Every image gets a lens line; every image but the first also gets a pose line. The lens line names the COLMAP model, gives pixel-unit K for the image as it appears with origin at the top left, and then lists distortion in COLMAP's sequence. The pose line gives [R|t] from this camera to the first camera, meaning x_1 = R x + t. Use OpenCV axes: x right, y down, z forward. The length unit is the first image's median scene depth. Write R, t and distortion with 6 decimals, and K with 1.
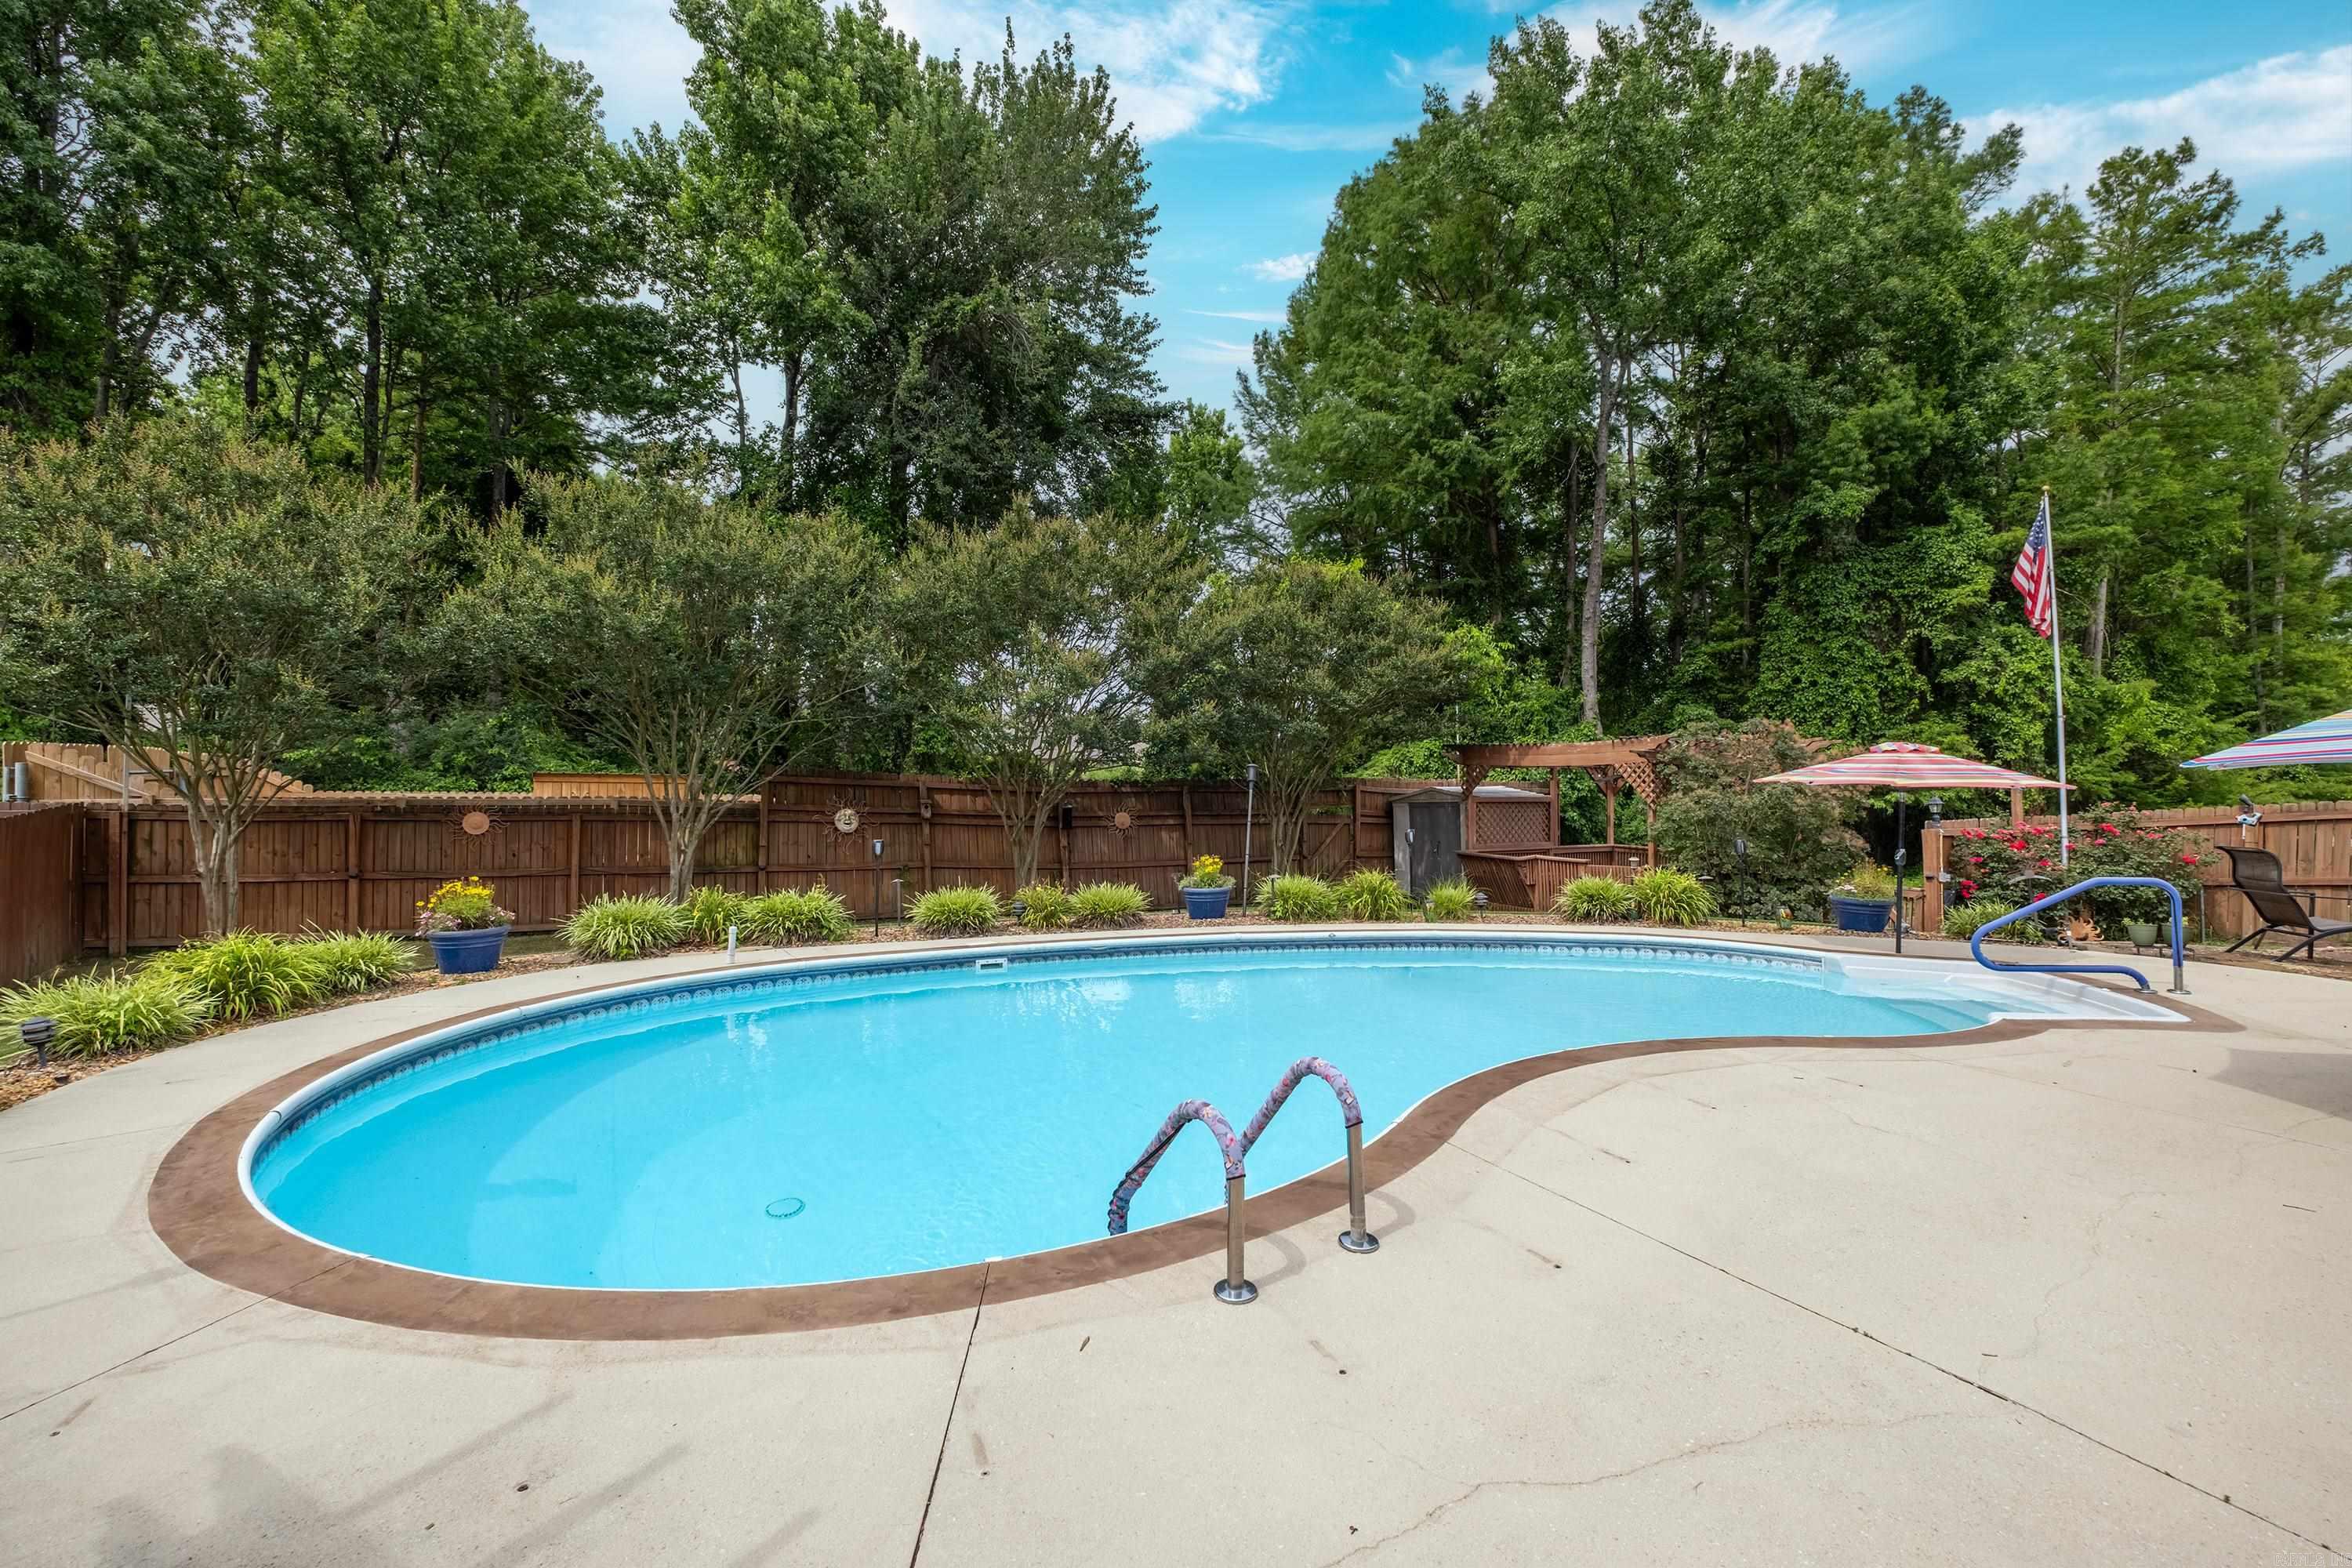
lens RADIAL K [[977.4, 0, 1164.0], [0, 977.4, 772.3], [0, 0, 1]] dist [0.001394, -0.000377]
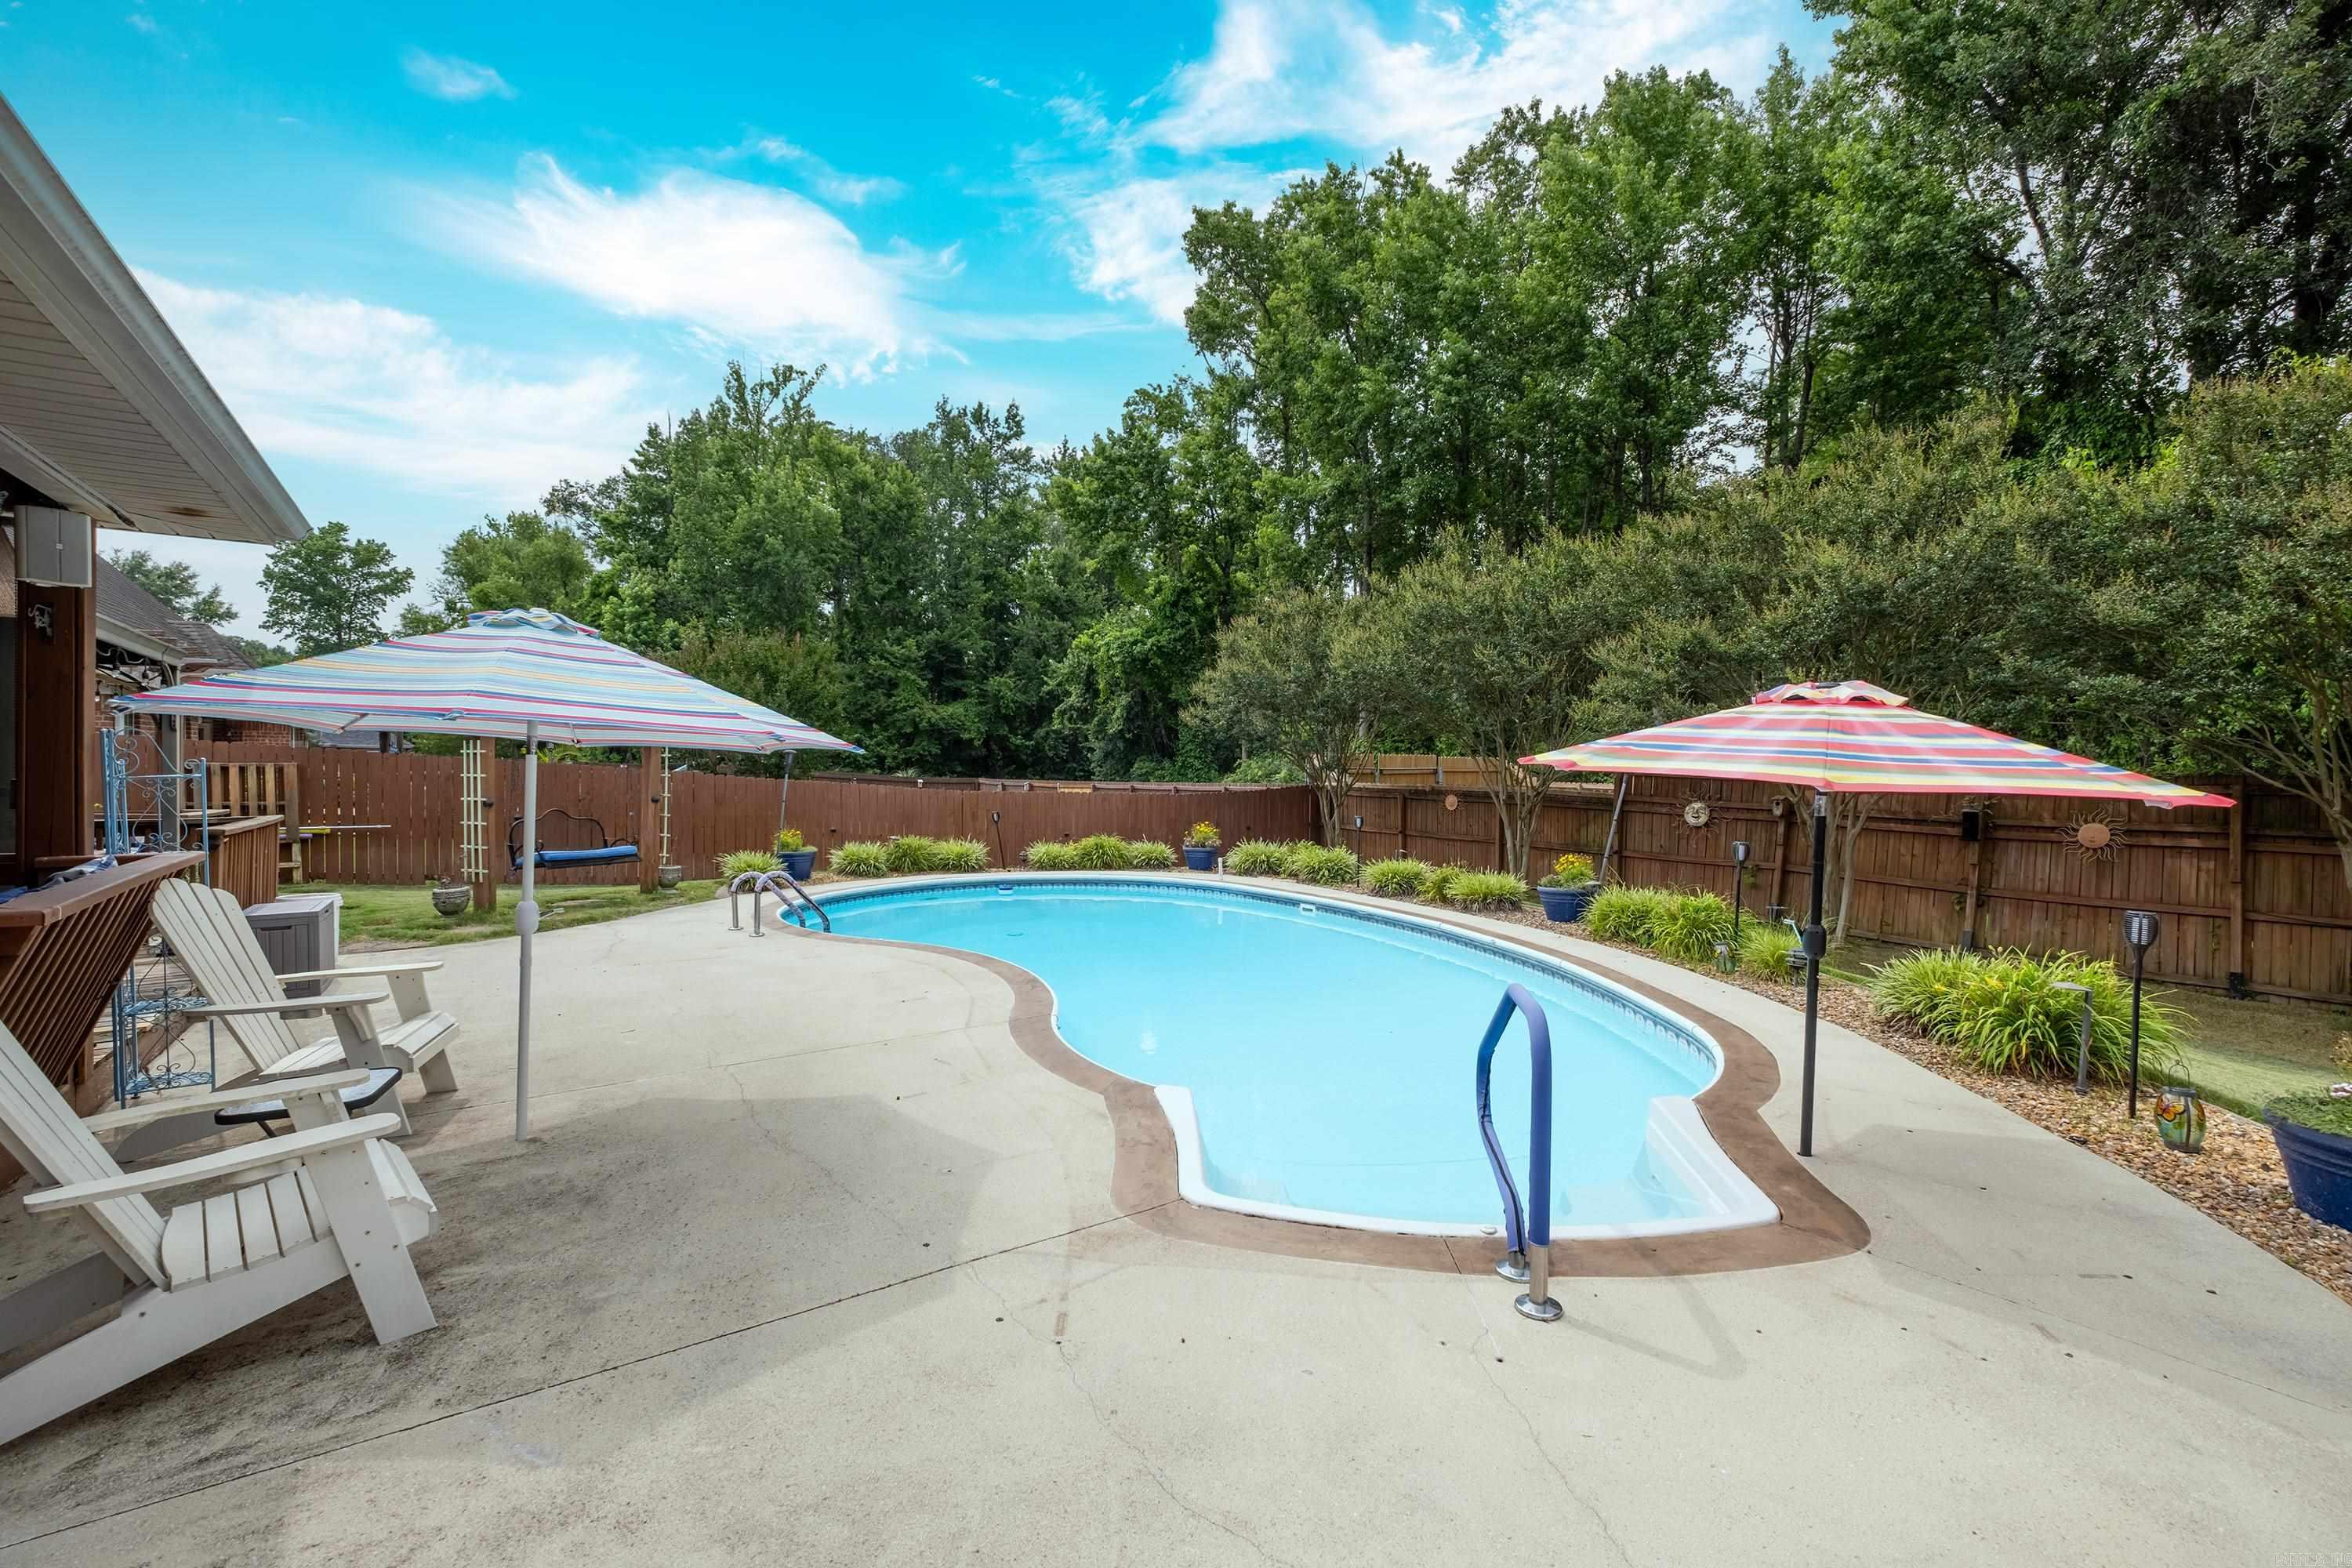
lens RADIAL K [[998.2, 0, 1176.0], [0, 998.2, 784.0], [0, 0, 1]] dist [0.001358, 0.000083]
pose [[0.133051, 0.010594, -0.991053, 0.823168], [0.005542, 0.999919, 0.011432, 0.004832], [0.991094, -0.007014, 0.132981, 0.433503]]
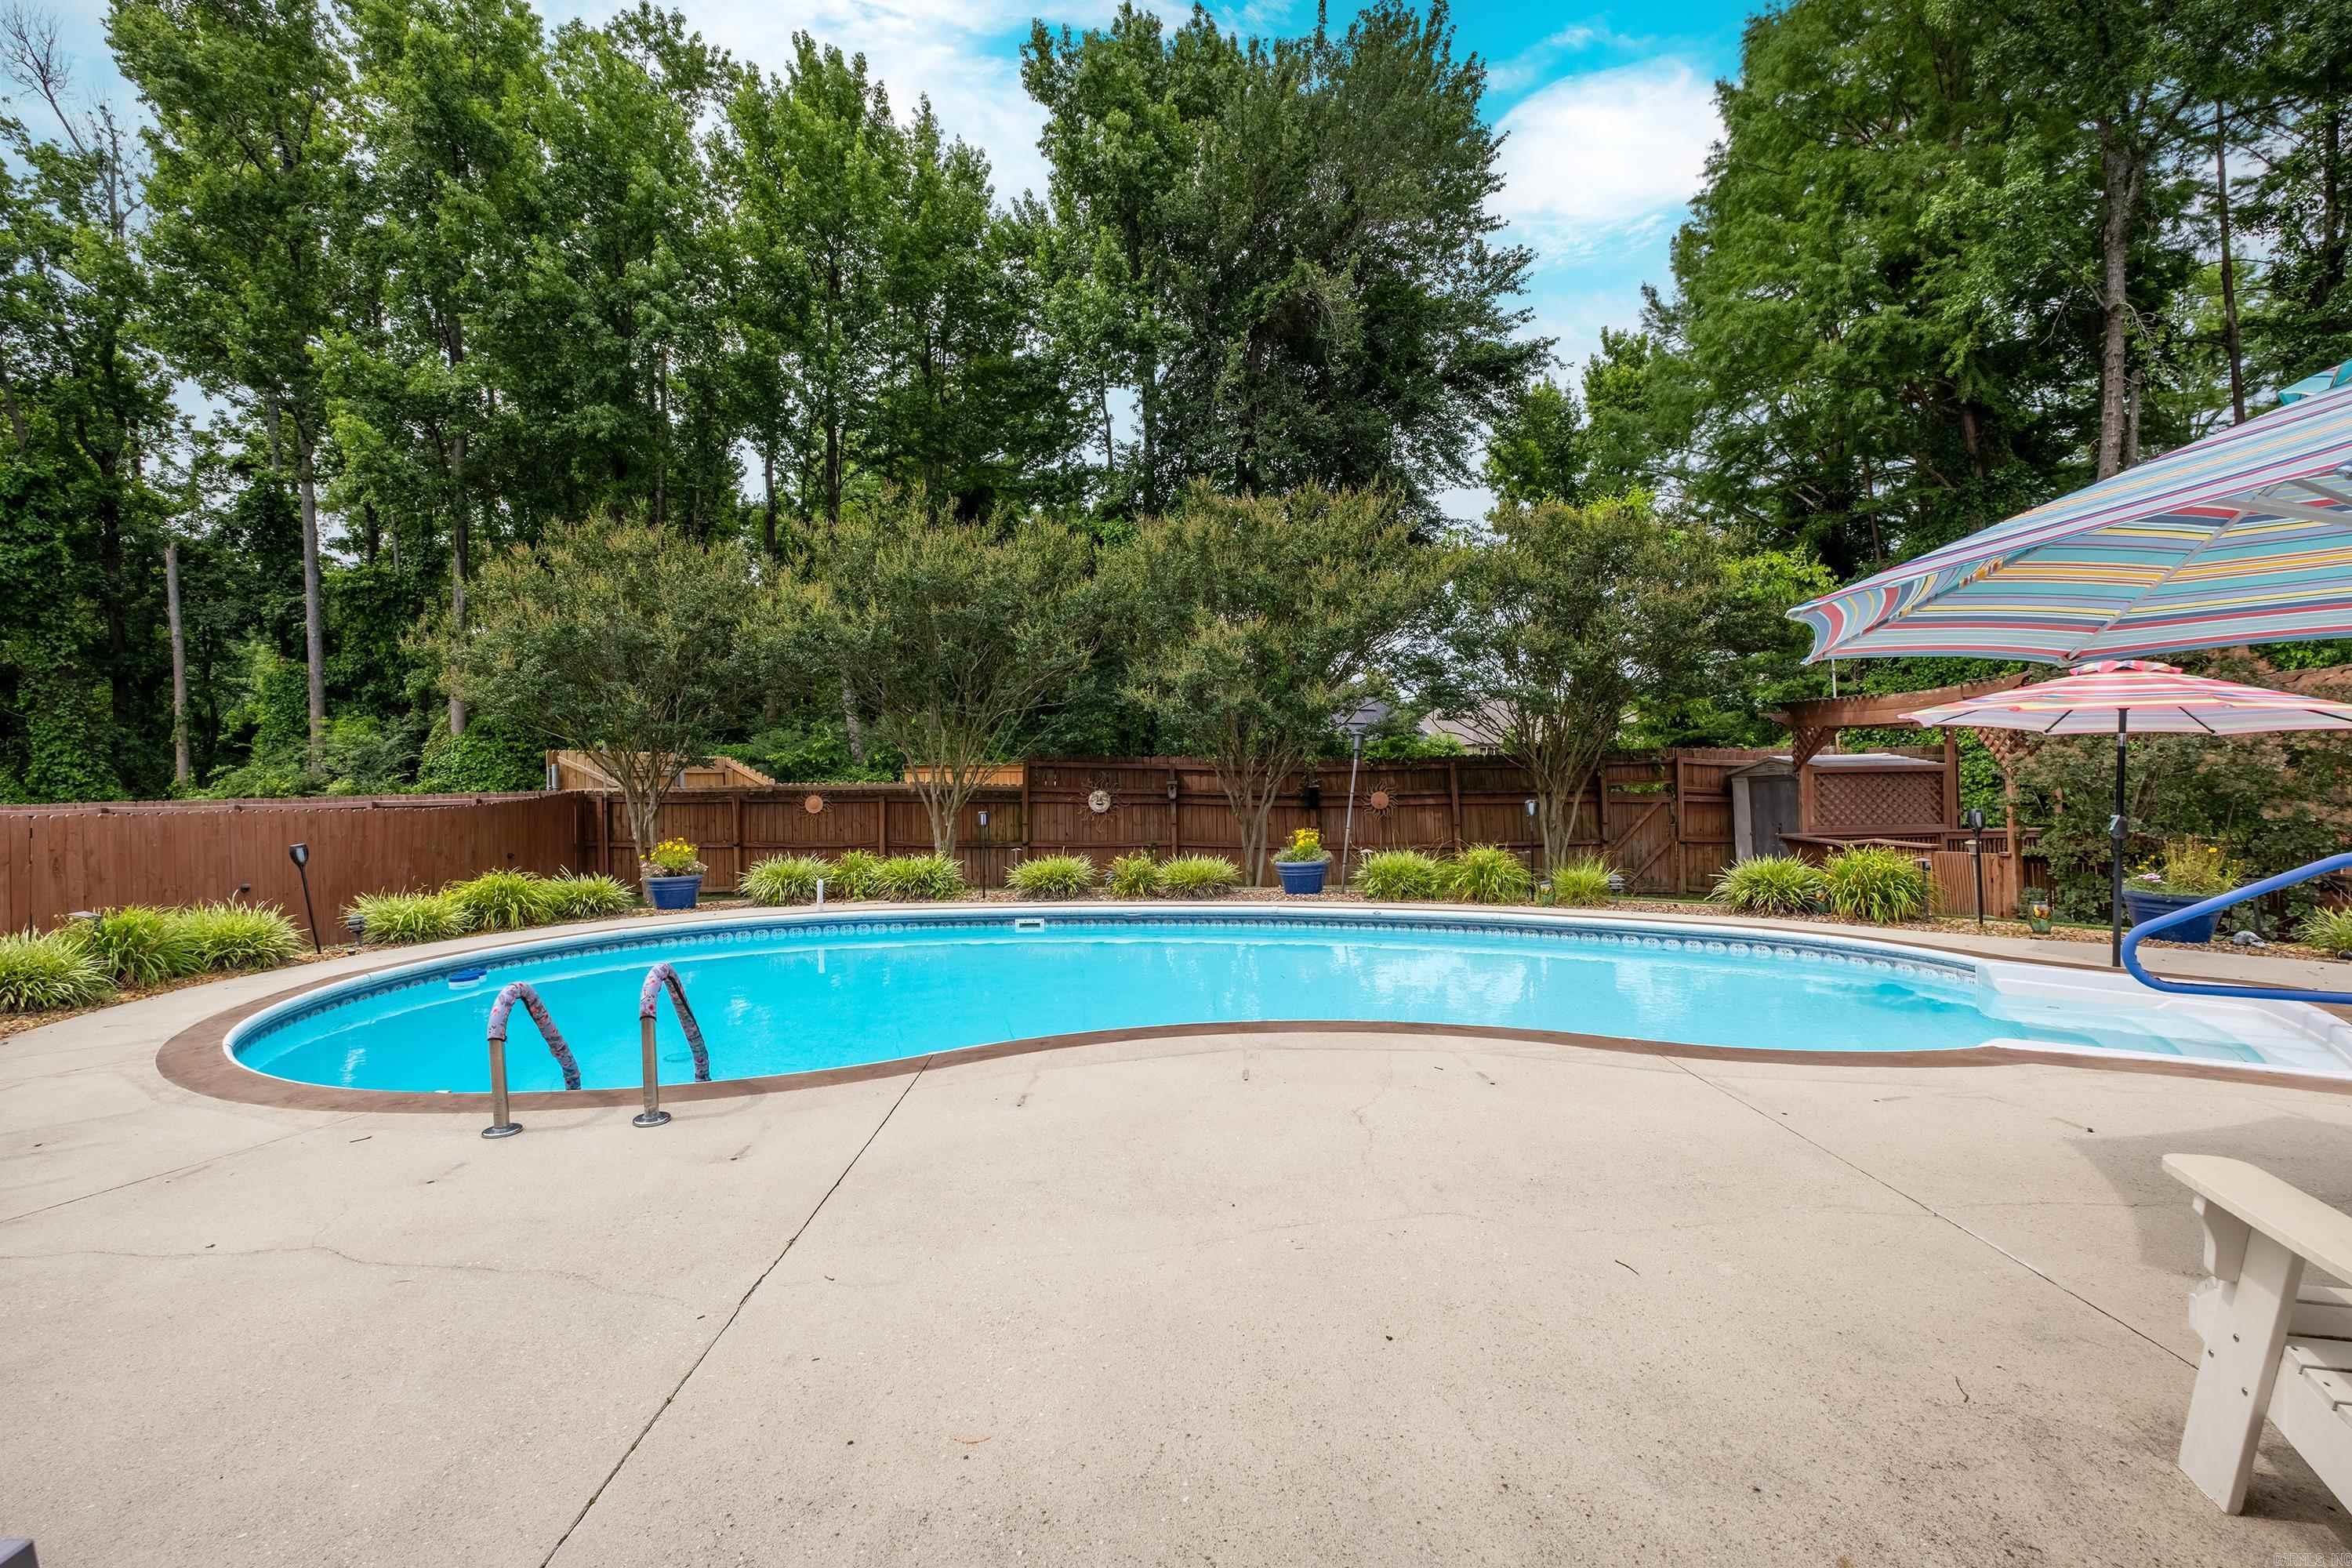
lens RADIAL K [[998.2, 0, 1176.0], [0, 998.2, 784.0], [0, 0, 1]] dist [0.001358, 0.000083]
pose [[0.898109, -0.015998, -0.439482, 0.314014], [0.025506, 0.999551, 0.015739, 0.019556], [0.439032, -0.025345, 0.898114, 0.056705]]
